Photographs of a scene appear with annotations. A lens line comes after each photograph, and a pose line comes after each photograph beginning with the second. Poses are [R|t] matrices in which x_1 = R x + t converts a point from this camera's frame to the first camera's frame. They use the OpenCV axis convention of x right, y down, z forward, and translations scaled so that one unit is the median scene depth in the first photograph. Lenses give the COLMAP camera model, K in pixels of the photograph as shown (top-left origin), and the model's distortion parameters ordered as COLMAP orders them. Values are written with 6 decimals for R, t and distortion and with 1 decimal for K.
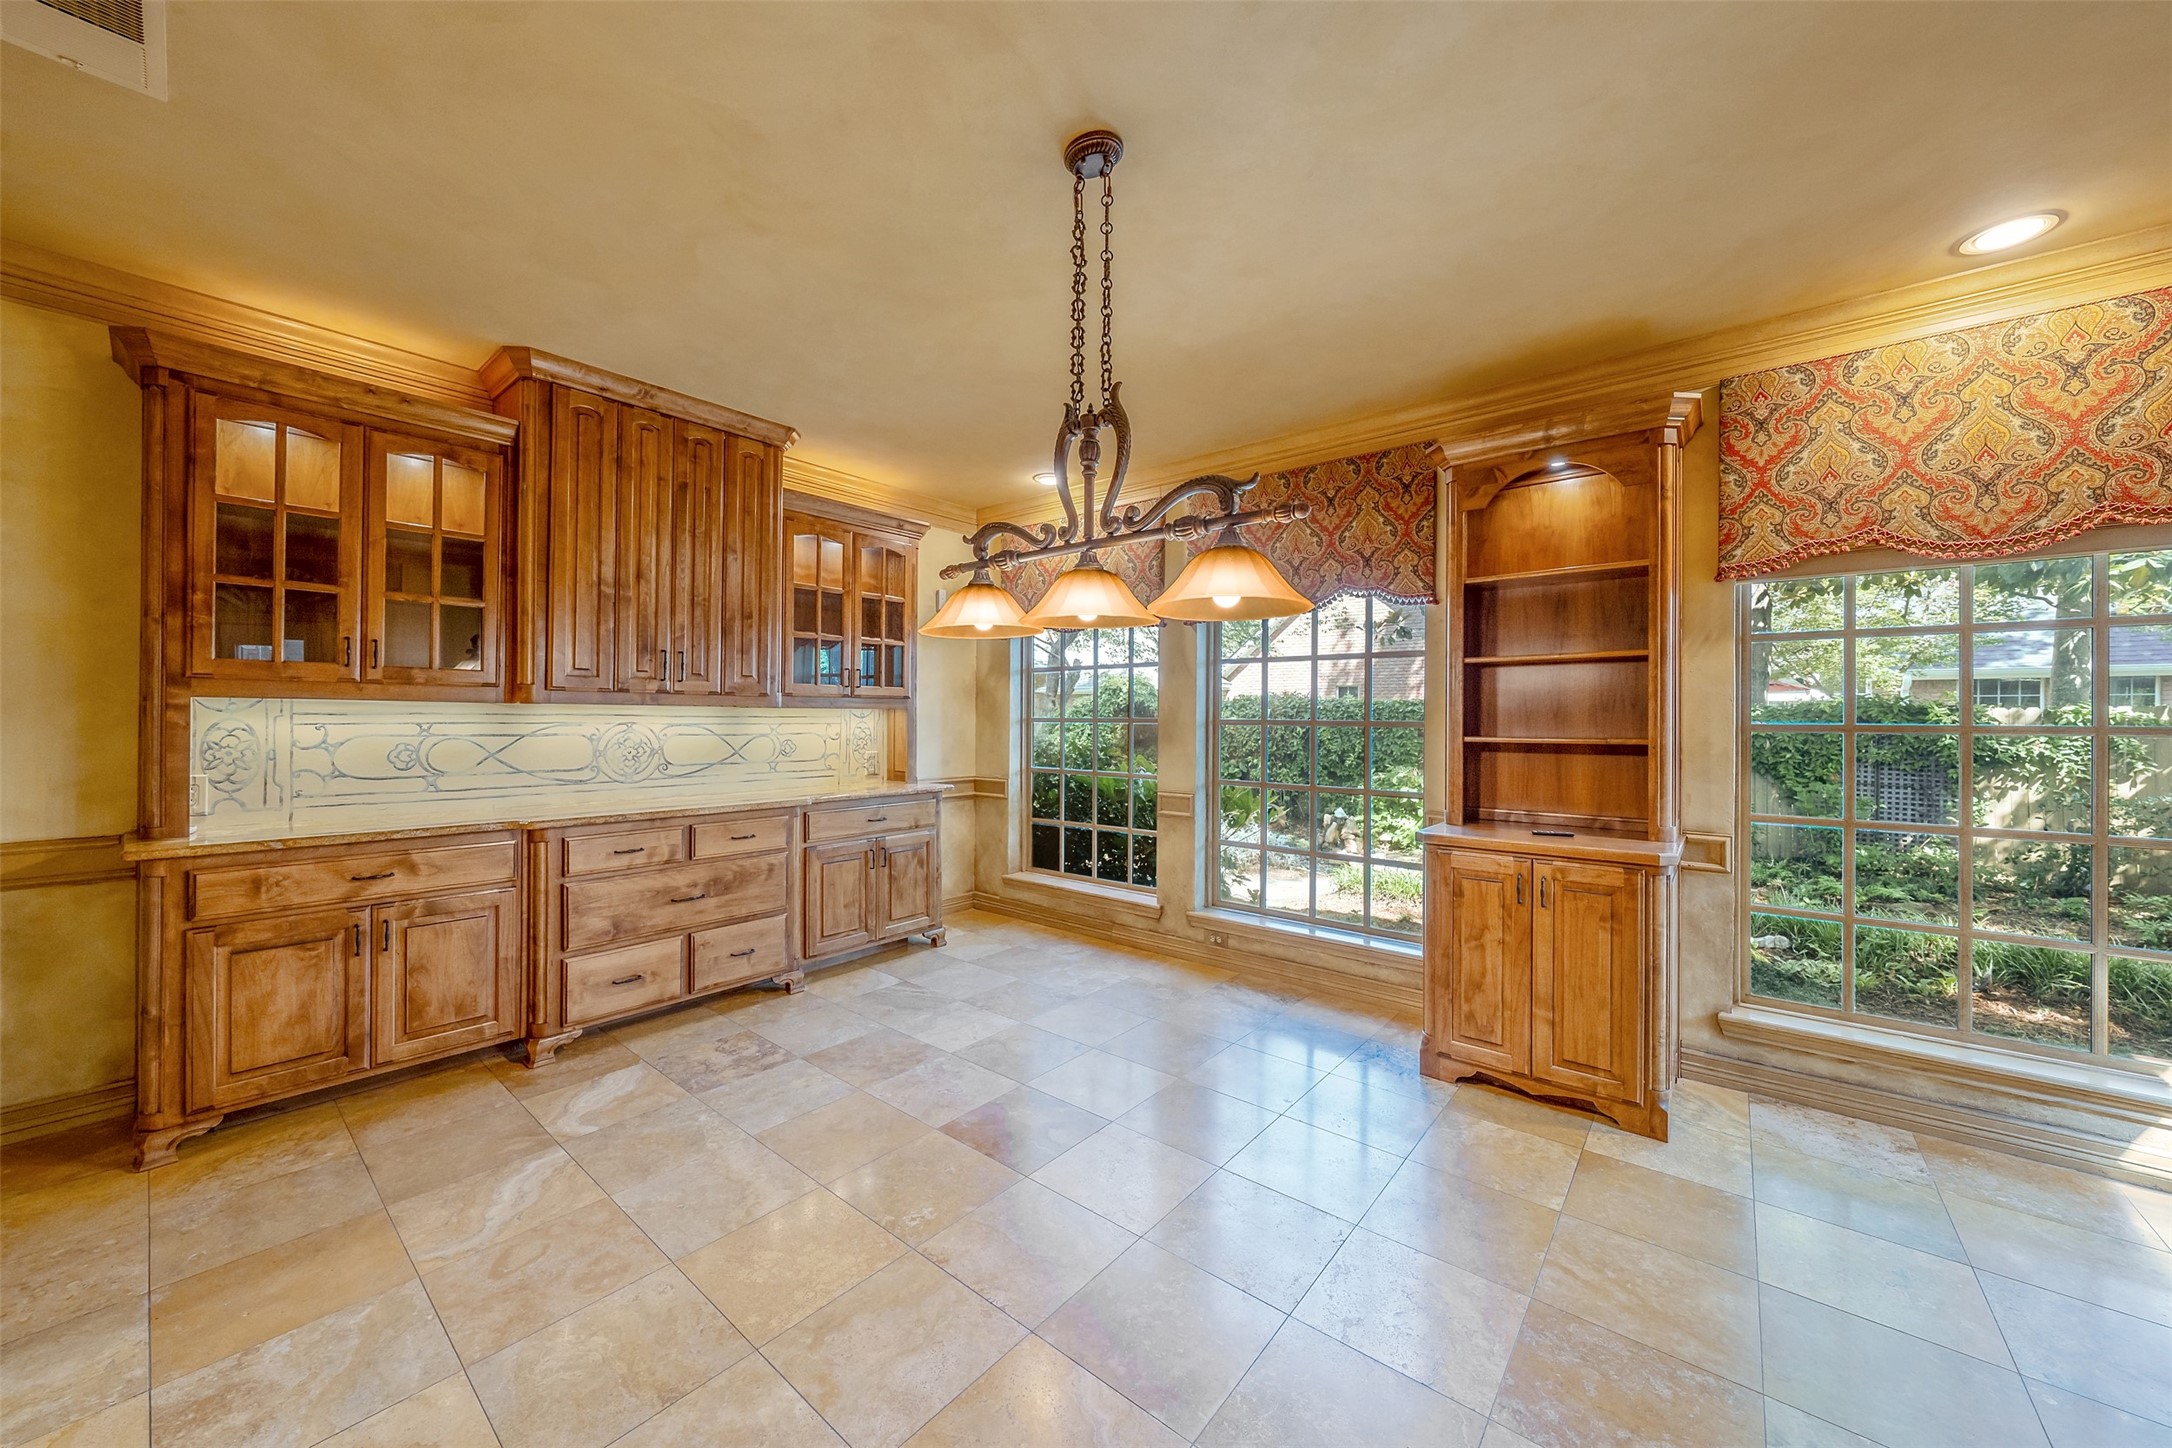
lens RADIAL K [[767.2, 0, 1091.5], [0, 767.2, 714.8], [0, 0, 1]] dist [-0.003239, 0.000330]
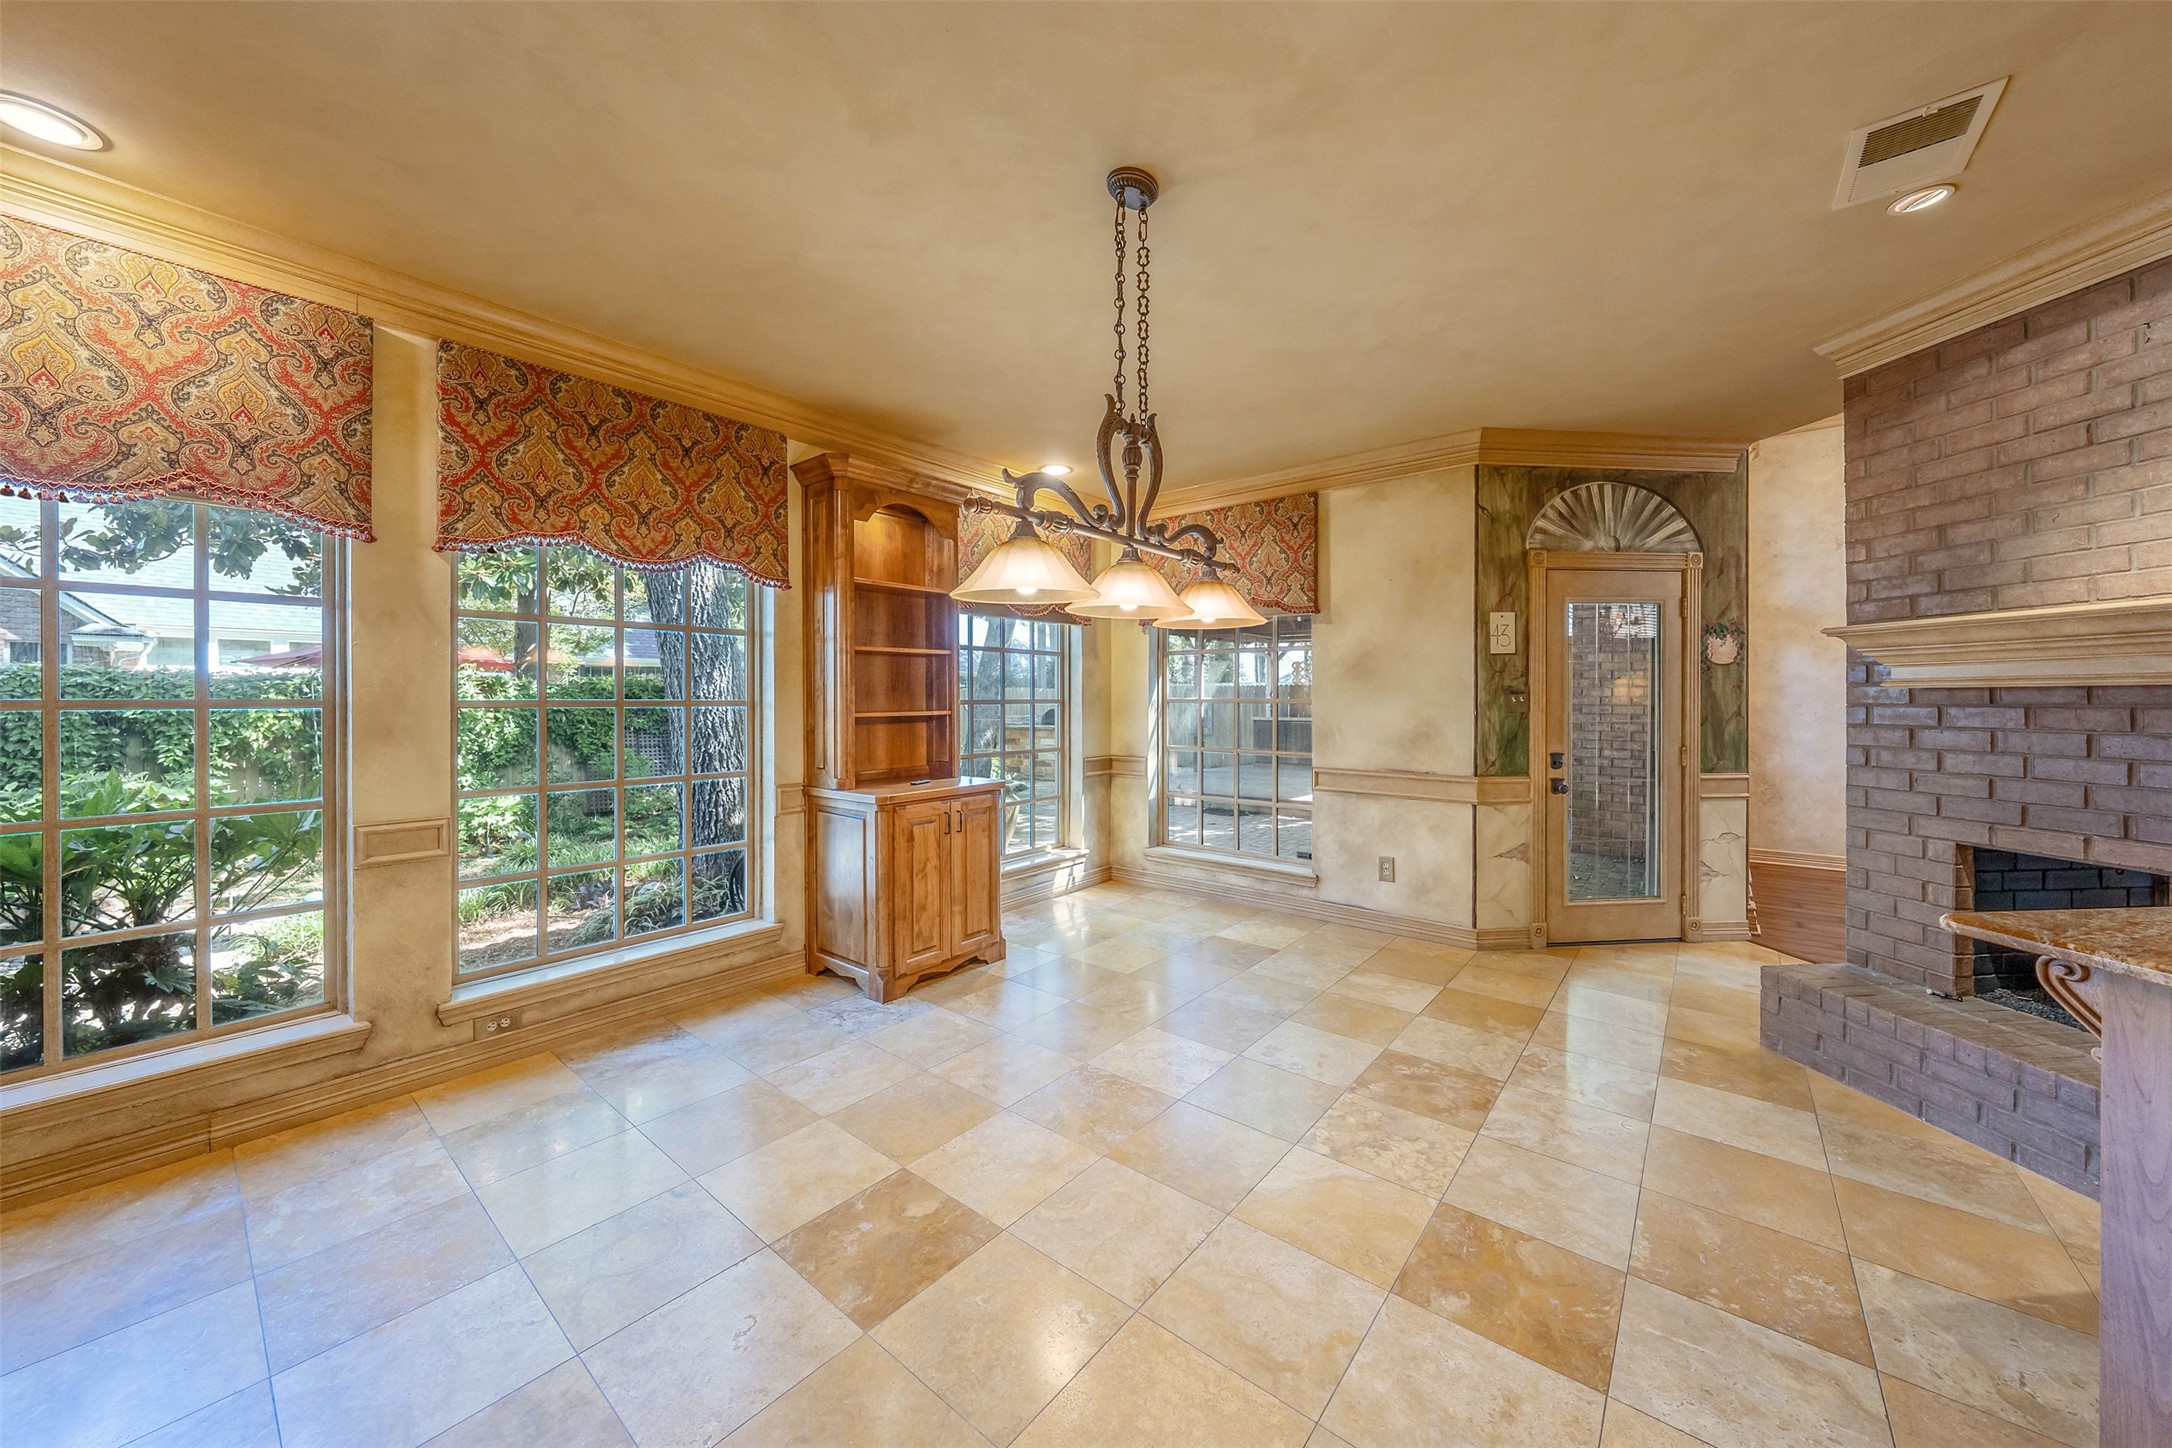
lens RADIAL K [[767.2, 0, 1067.9], [0, 767.2, 699.2], [0, 0, 1]] dist [-0.003239, 0.000330]
pose [[0.021199, -0.007592, 0.999746, -0.757714], [-0.003970, 0.999963, 0.007677, -0.003010], [-0.999767, -0.004132, 0.021168, 0.731317]]
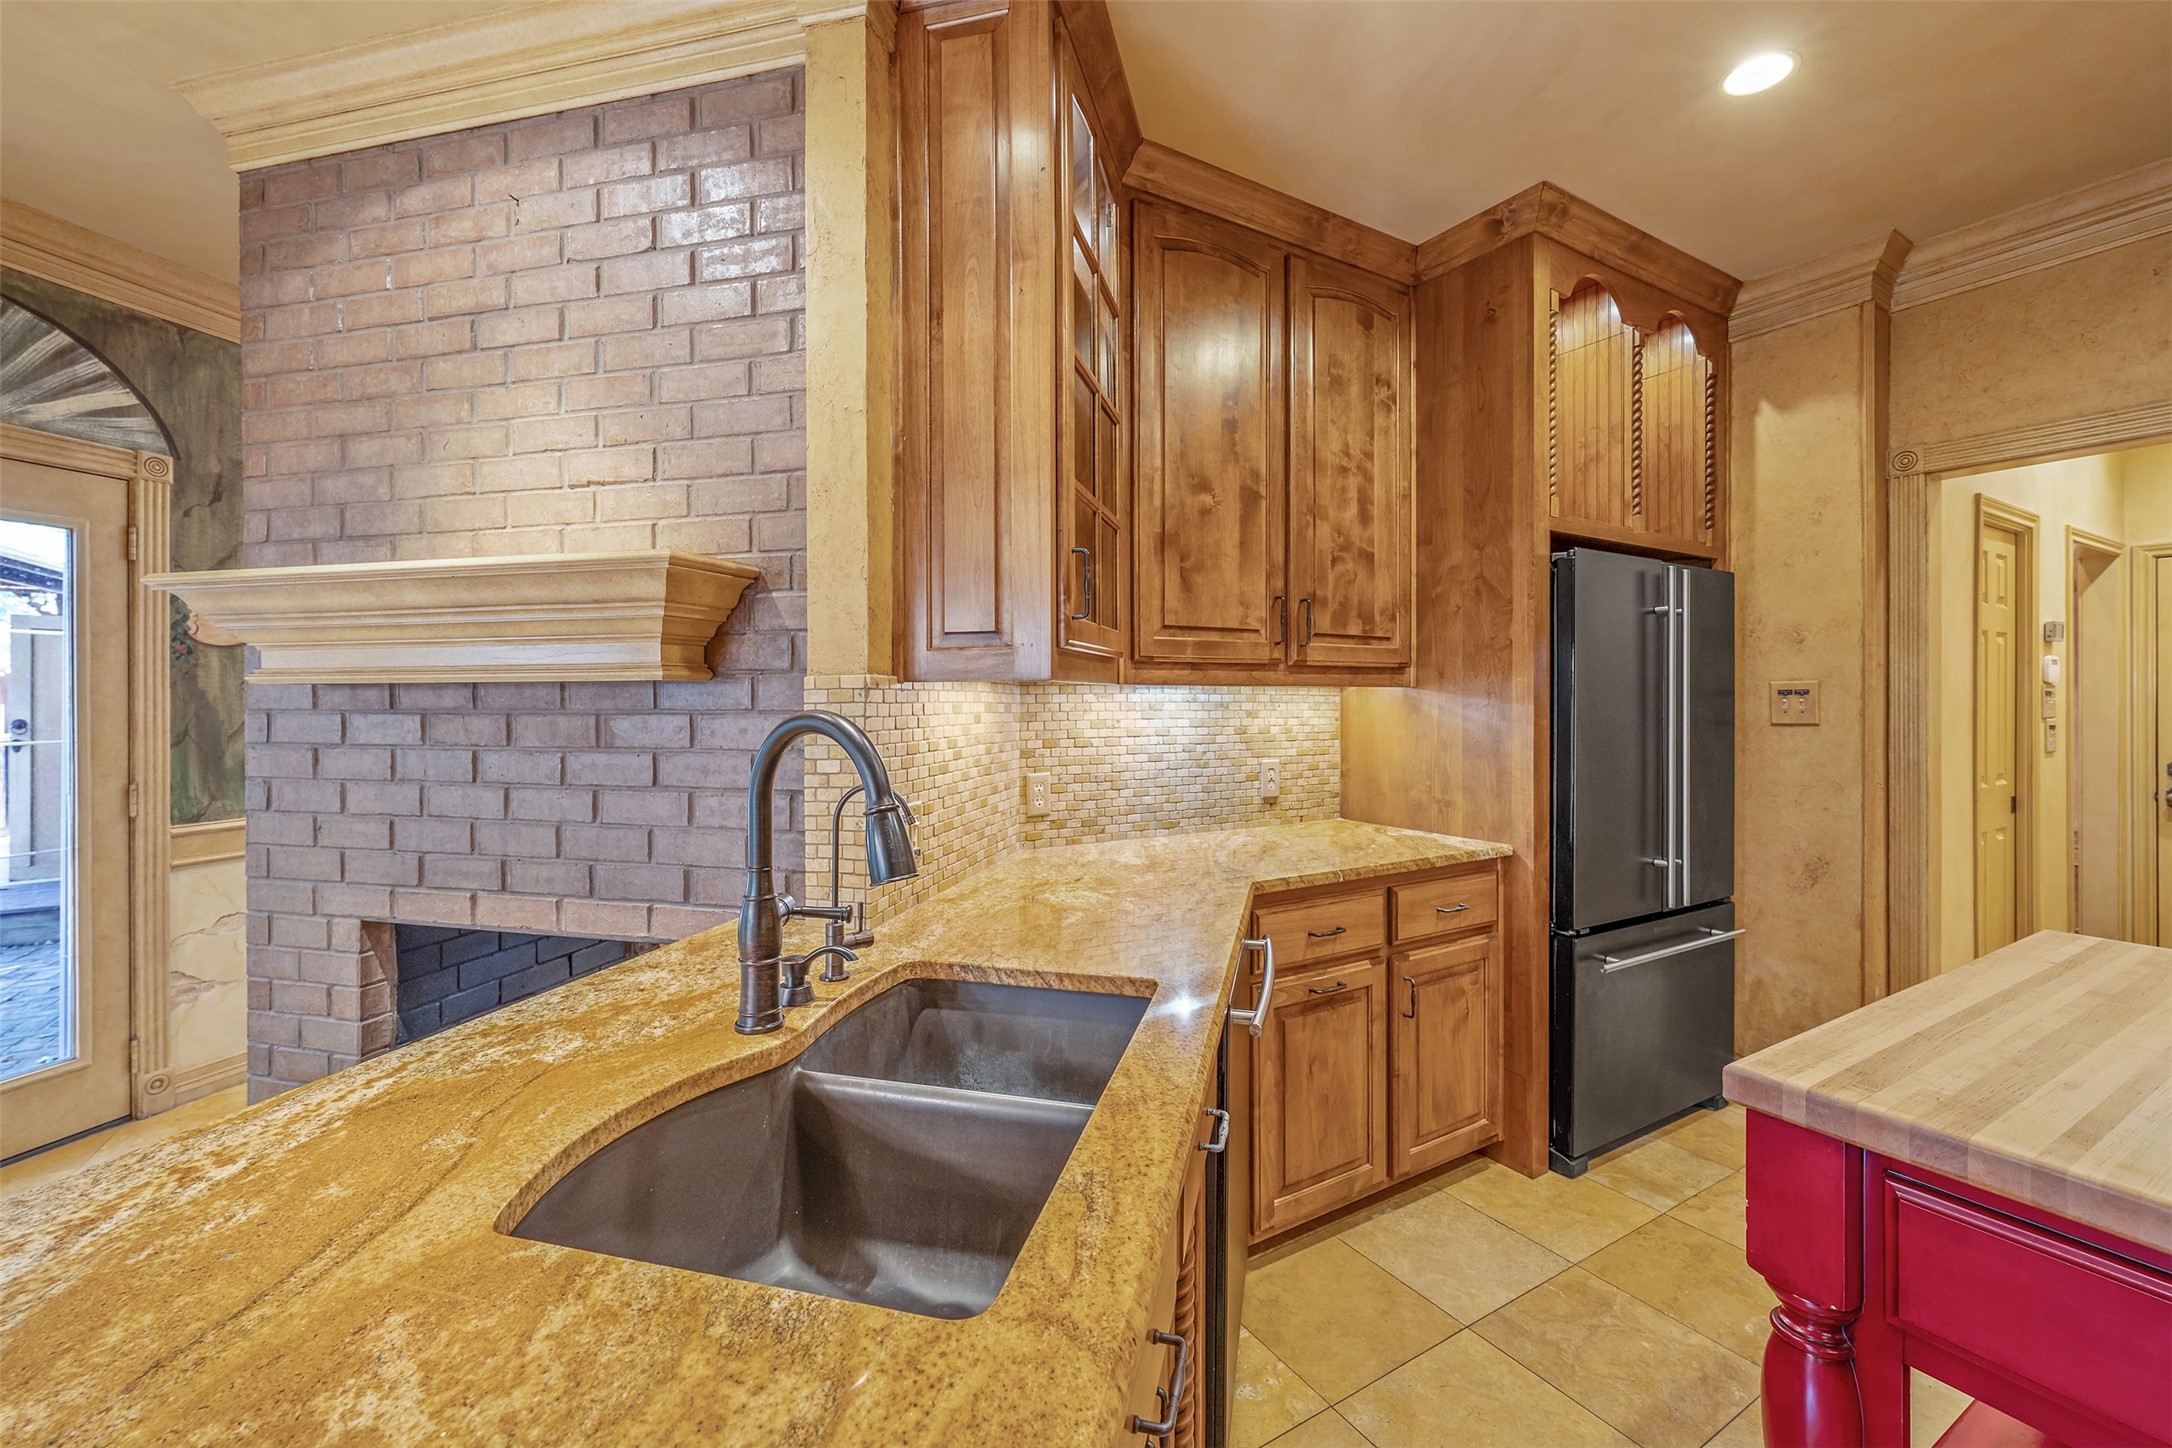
lens RADIAL K [[907.3, 0, 1081.8], [0, 907.3, 695.2], [0, 0, 1]] dist [-0.003688, -0.000547]
pose [[-0.939659, -0.003556, 0.342095, -0.597926], [-0.004447, 0.999988, -0.001819, -0.006835], [-0.342084, -0.003230, -0.939664, 0.155399]]
